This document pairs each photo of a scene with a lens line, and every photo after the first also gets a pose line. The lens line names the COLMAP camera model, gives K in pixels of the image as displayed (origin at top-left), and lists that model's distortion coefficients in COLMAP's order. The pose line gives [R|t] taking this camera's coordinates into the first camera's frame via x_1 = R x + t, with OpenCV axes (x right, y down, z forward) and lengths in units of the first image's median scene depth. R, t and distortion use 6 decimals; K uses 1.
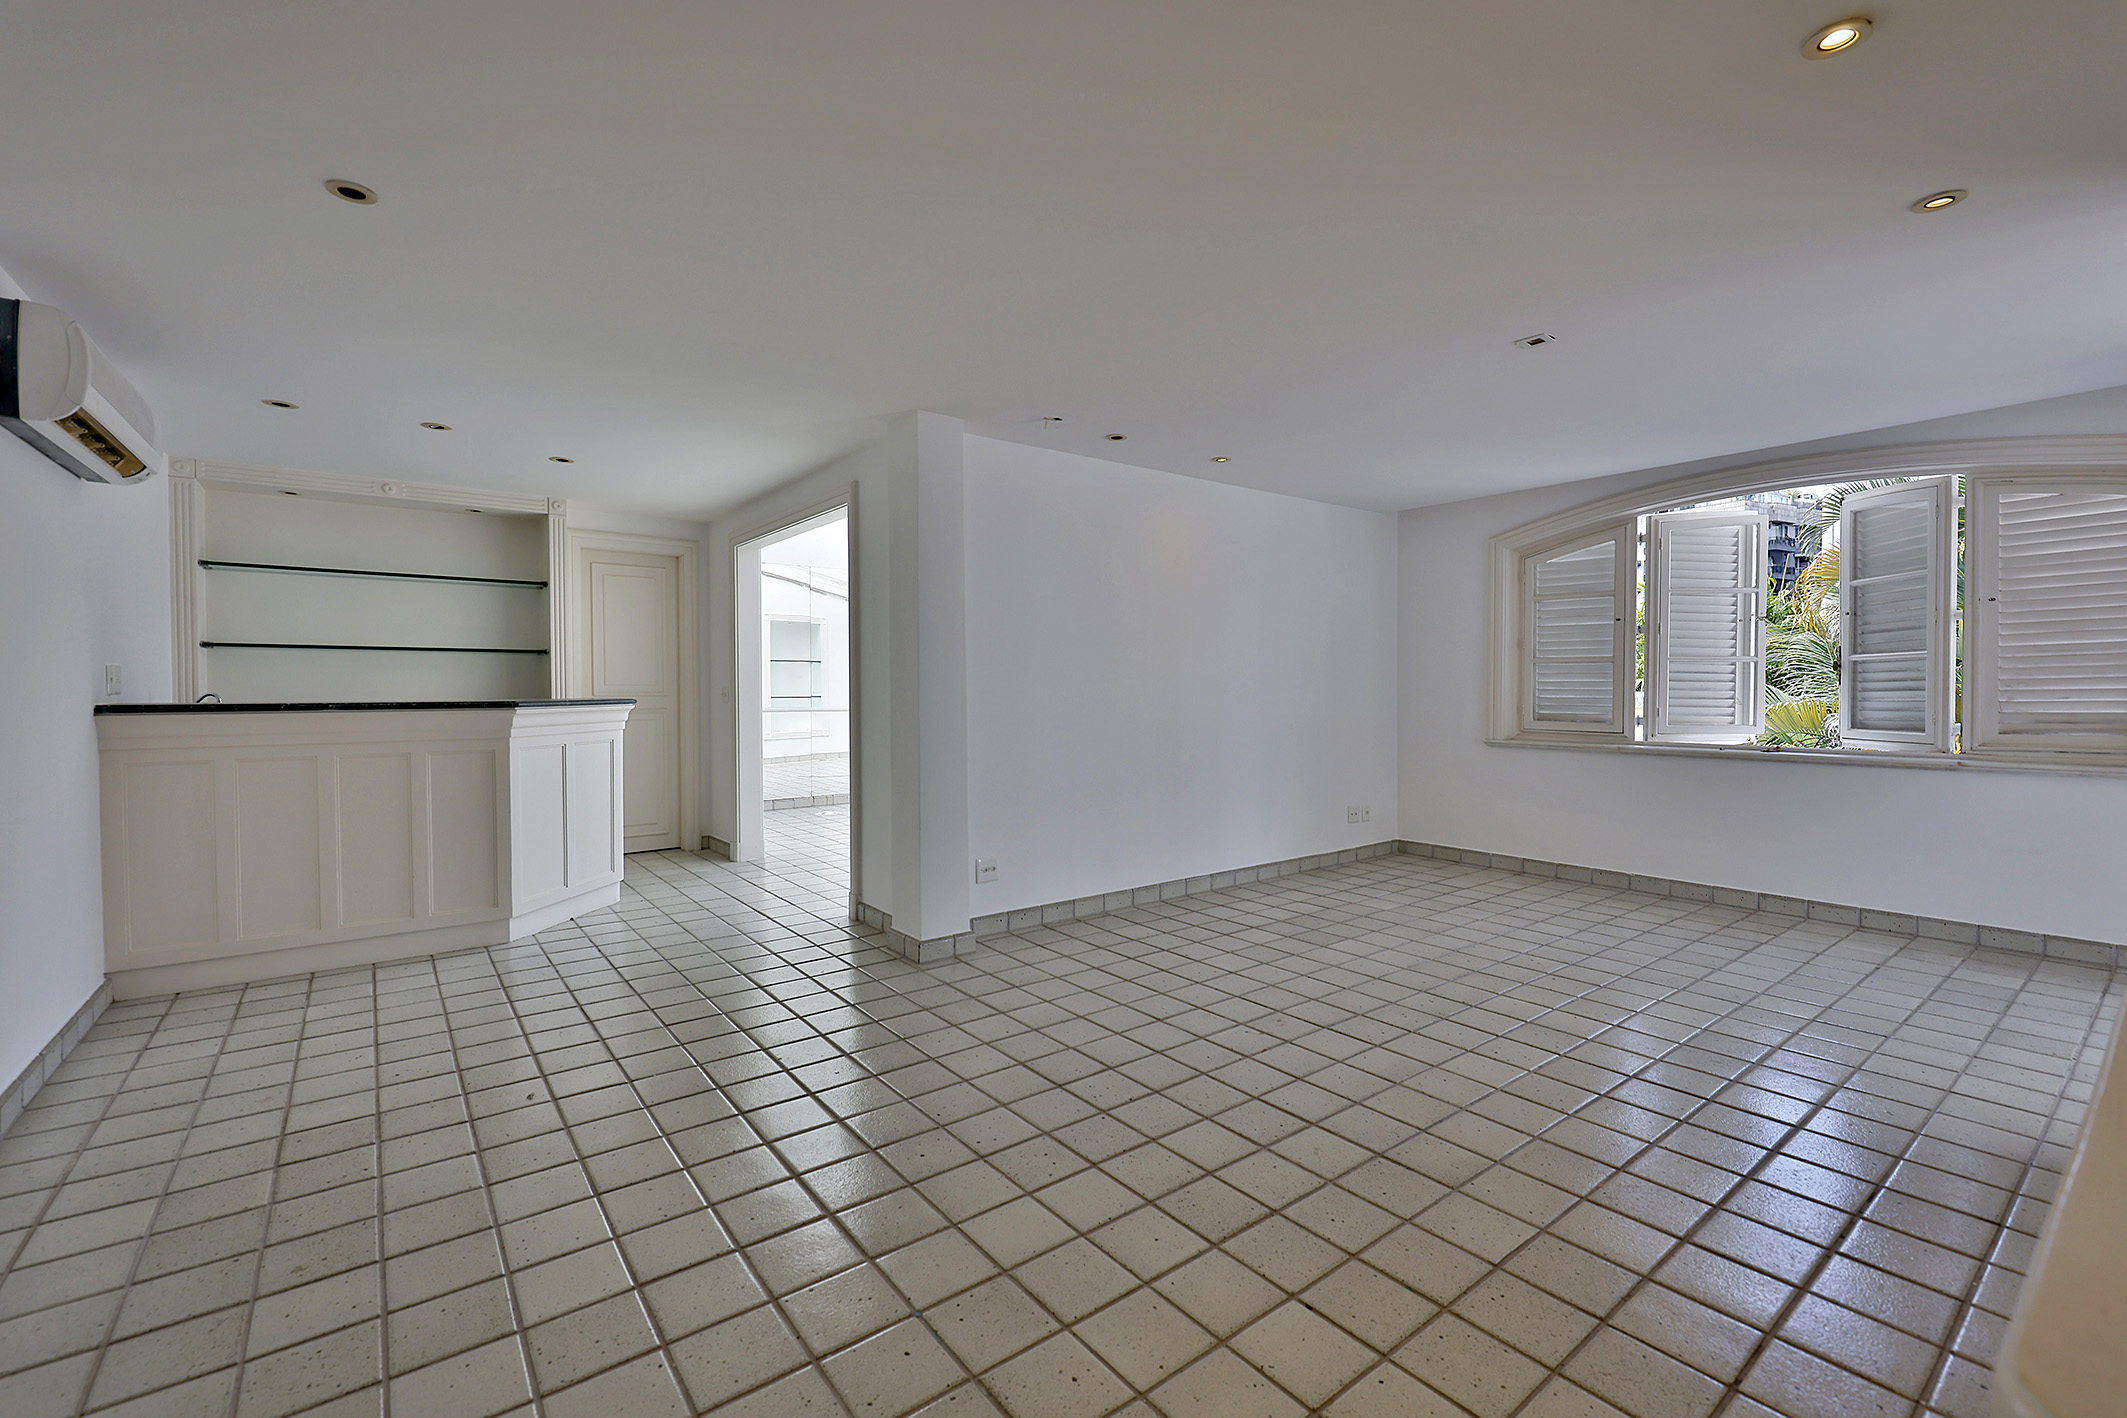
lens RADIAL K [[902.9, 0, 1054.6], [0, 902.9, 703.5], [0, 0, 1]] dist [-0.003448, 0.000114]
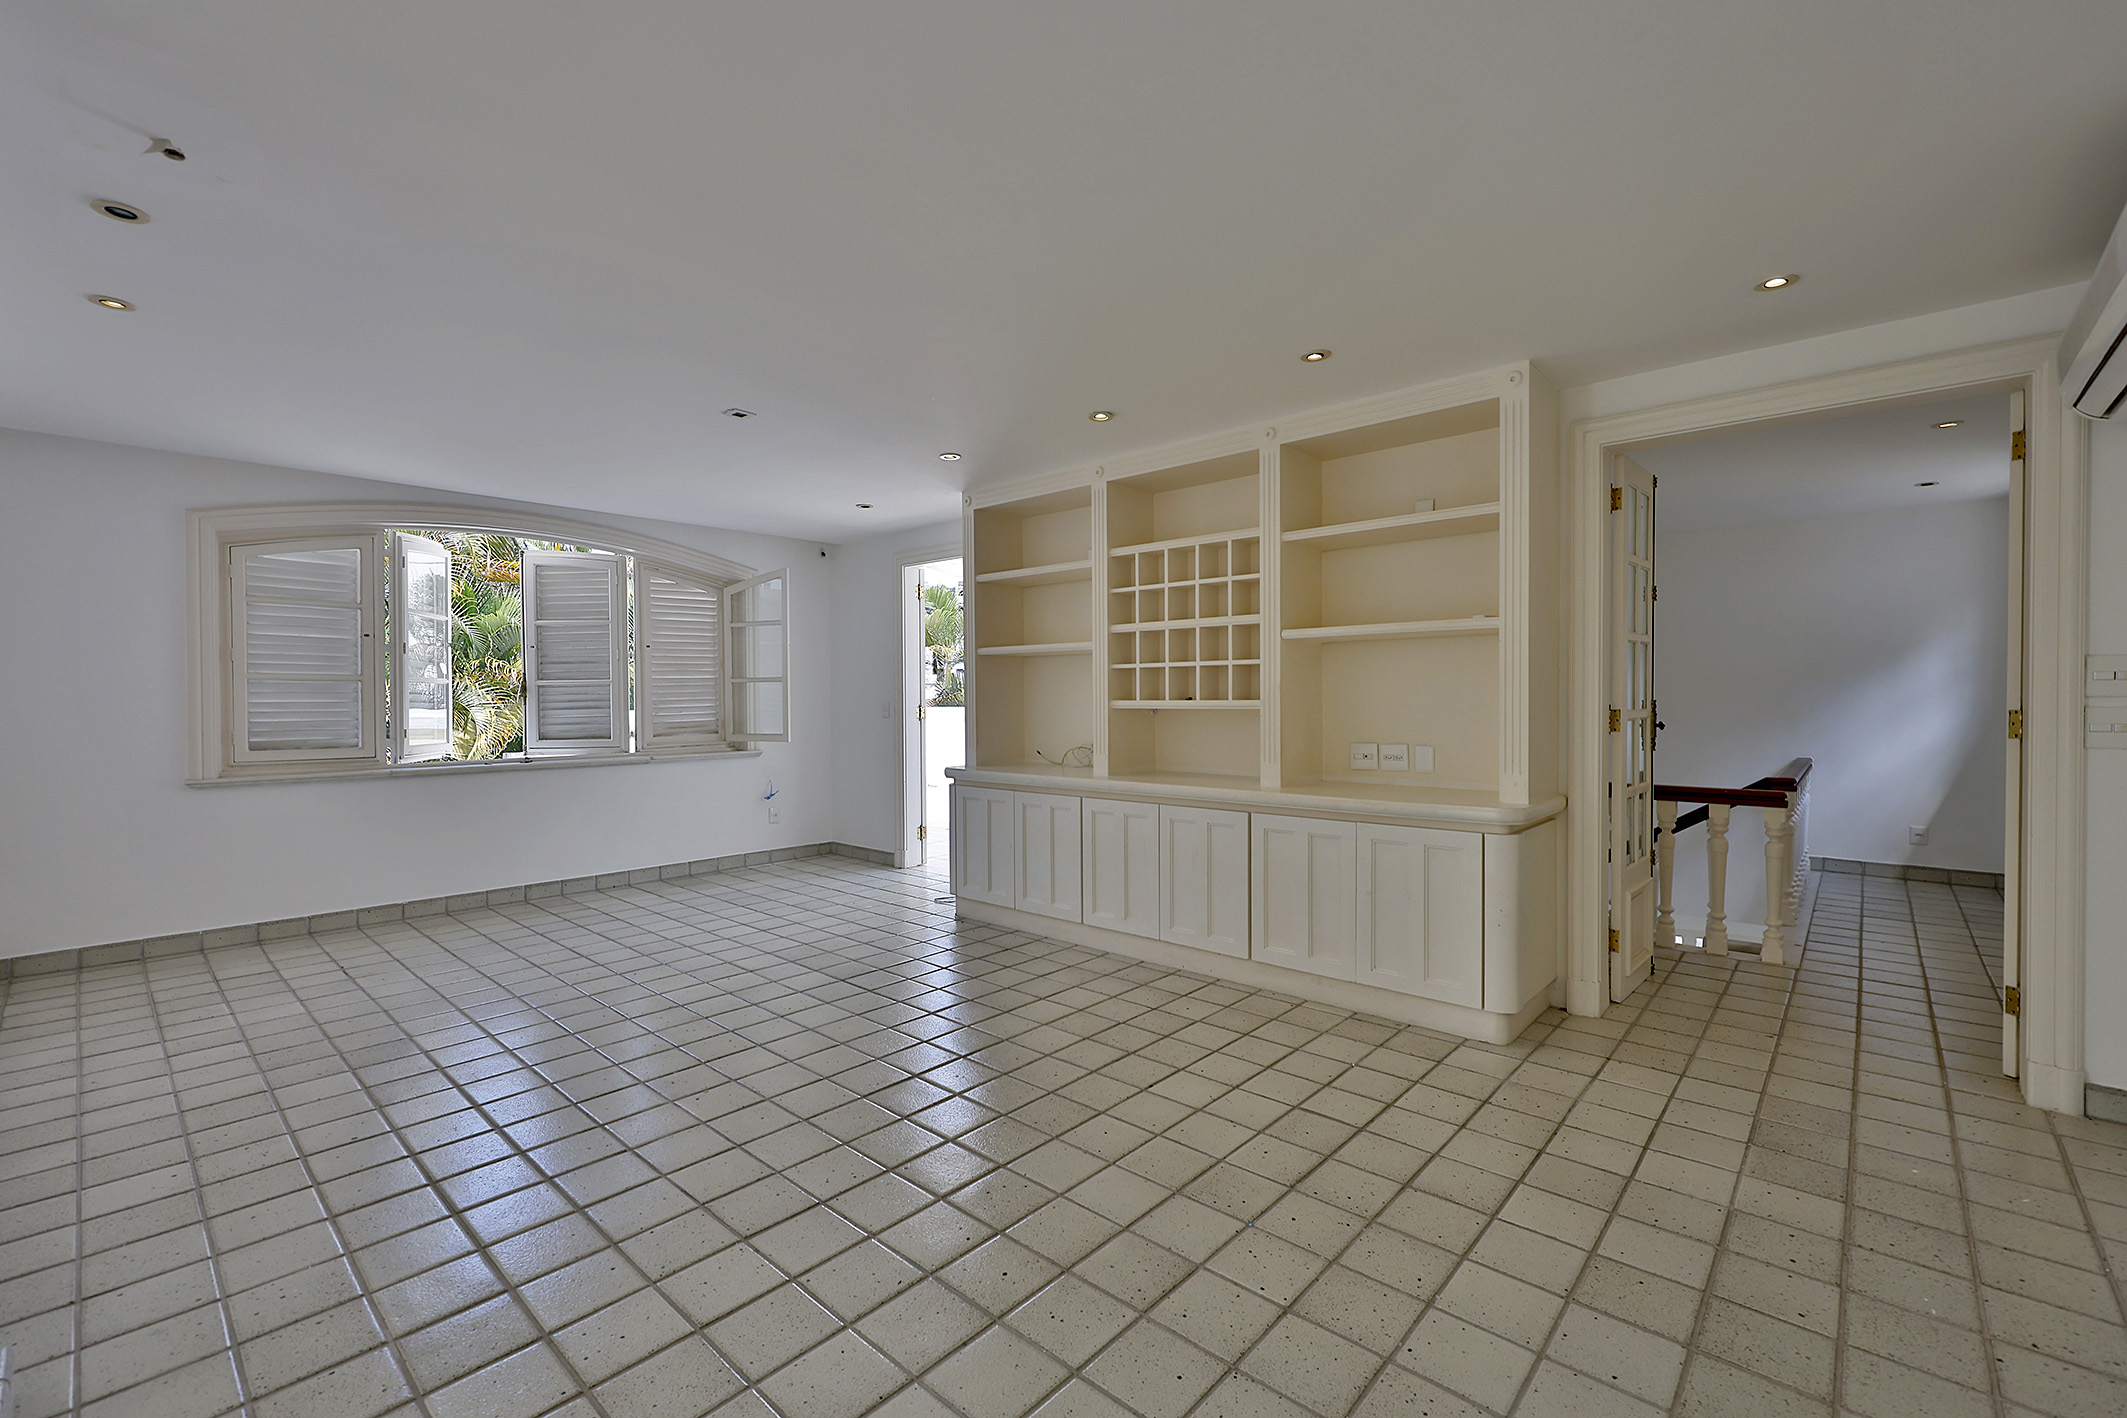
lens RADIAL K [[902.9, 0, 1053.7], [0, 902.9, 707.9], [0, 0, 1]] dist [-0.003448, 0.000114]
pose [[-0.184036, -0.005126, 0.982906, -0.481081], [0.025983, 0.999612, 0.010078, -0.011114], [-0.982576, 0.027394, -0.183831, 0.547429]]
